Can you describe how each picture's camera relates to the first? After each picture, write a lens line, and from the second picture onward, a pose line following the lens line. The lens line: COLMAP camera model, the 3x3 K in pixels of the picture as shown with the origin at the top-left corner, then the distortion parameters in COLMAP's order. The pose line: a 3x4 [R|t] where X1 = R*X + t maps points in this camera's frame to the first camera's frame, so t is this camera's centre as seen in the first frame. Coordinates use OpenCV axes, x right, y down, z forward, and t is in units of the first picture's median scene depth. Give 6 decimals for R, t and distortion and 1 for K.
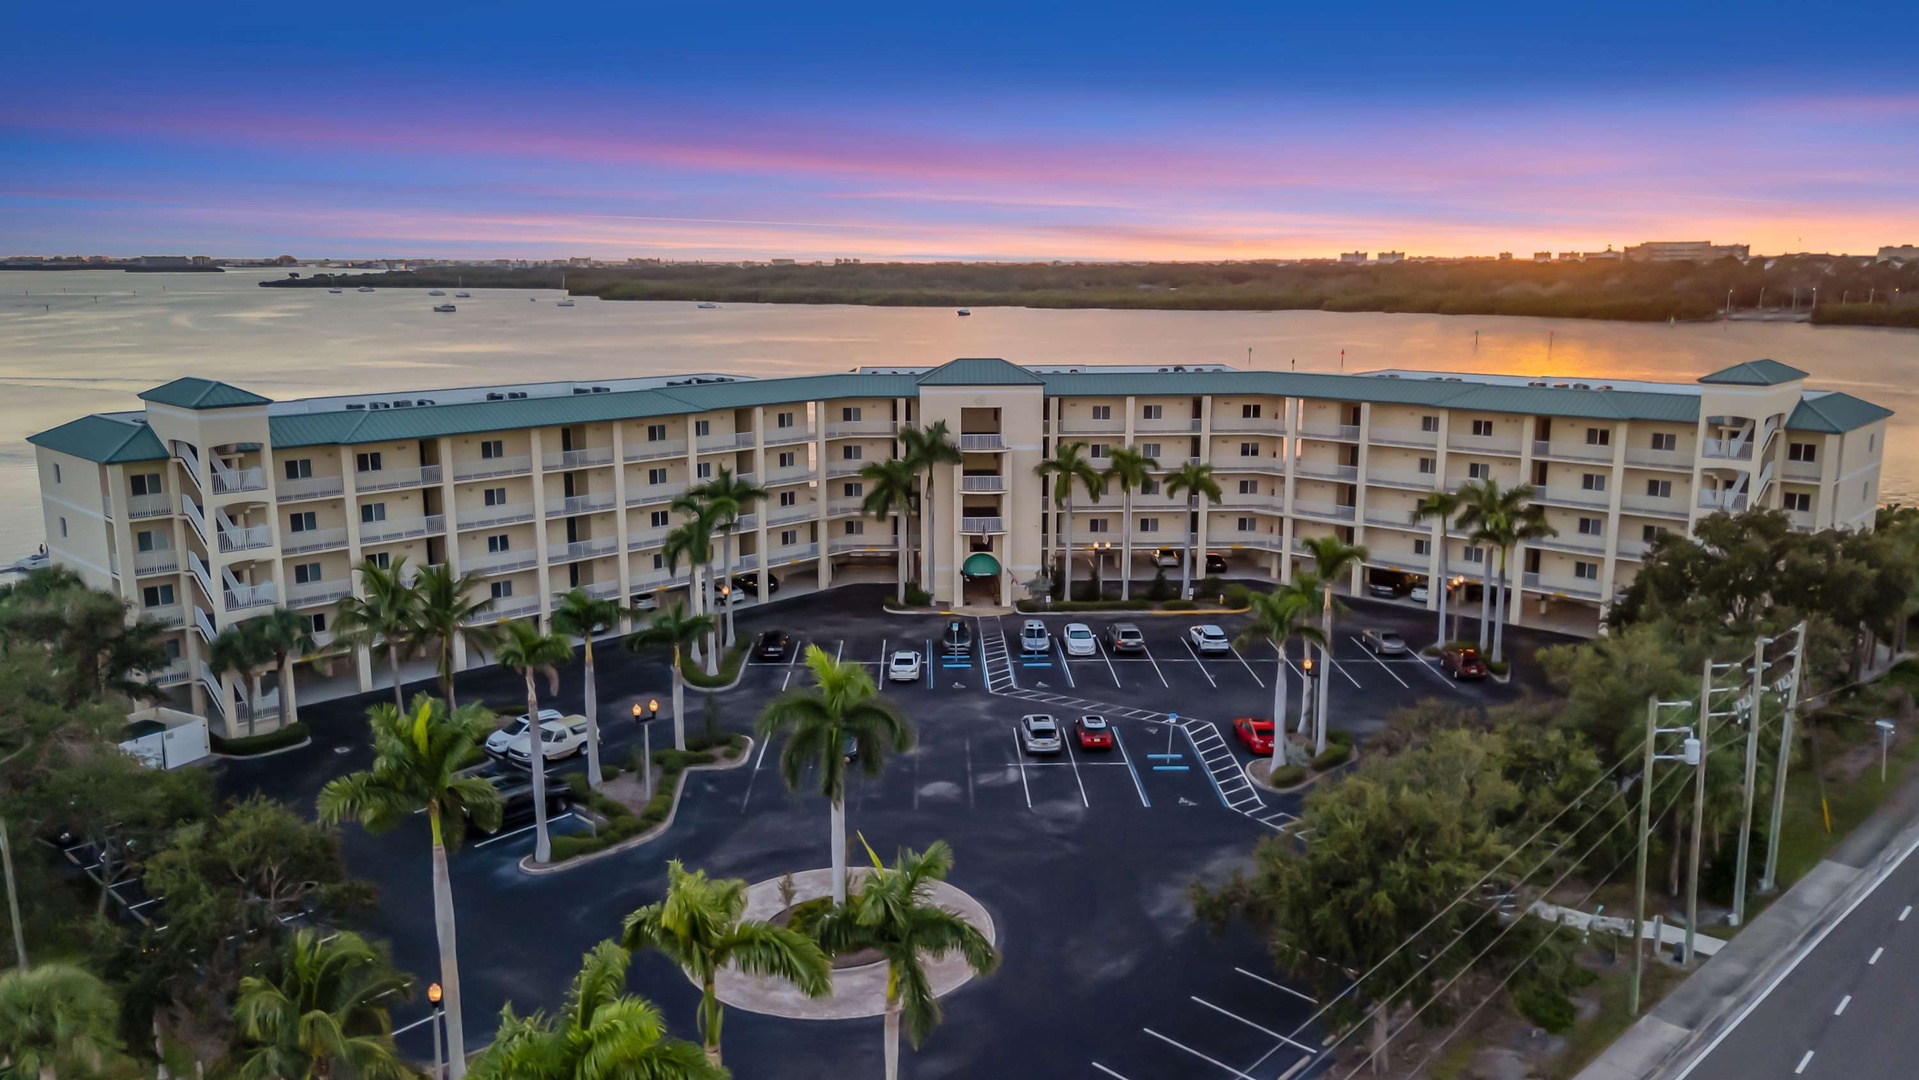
lens RADIAL K [[1352.3, 0, 959.5], [0, 1352.3, 540.0], [0, 0, 1]] dist [0.004549, 0.003662]
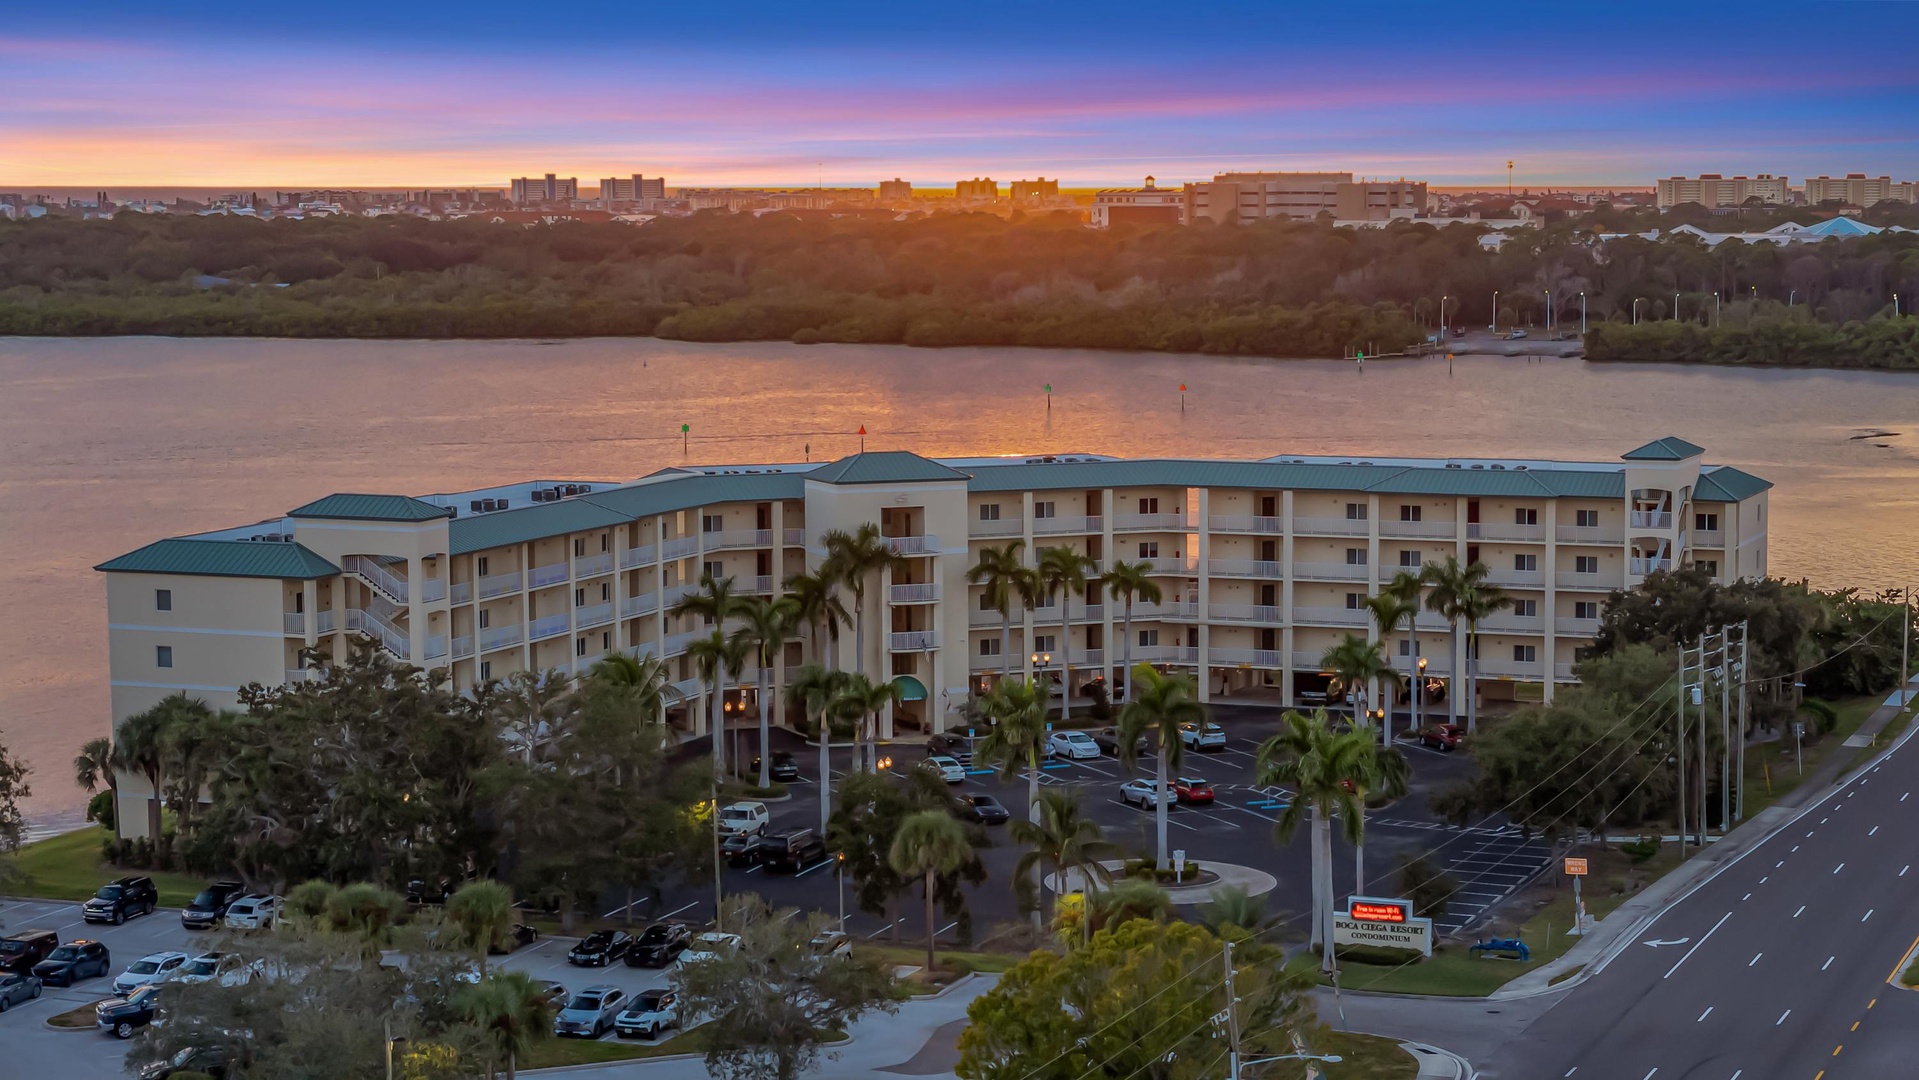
lens RADIAL K [[3460.0, 0, 959.5], [0, 3460.0, 540.0], [0, 0, 1]] dist [-0.008699, 0.044591]
pose [[0.926331, -0.030358, 0.375484, -0.802089], [0.070124, 0.993222, -0.092697, 0.135891], [-0.370125, 0.112198, 0.922182, -1.096266]]
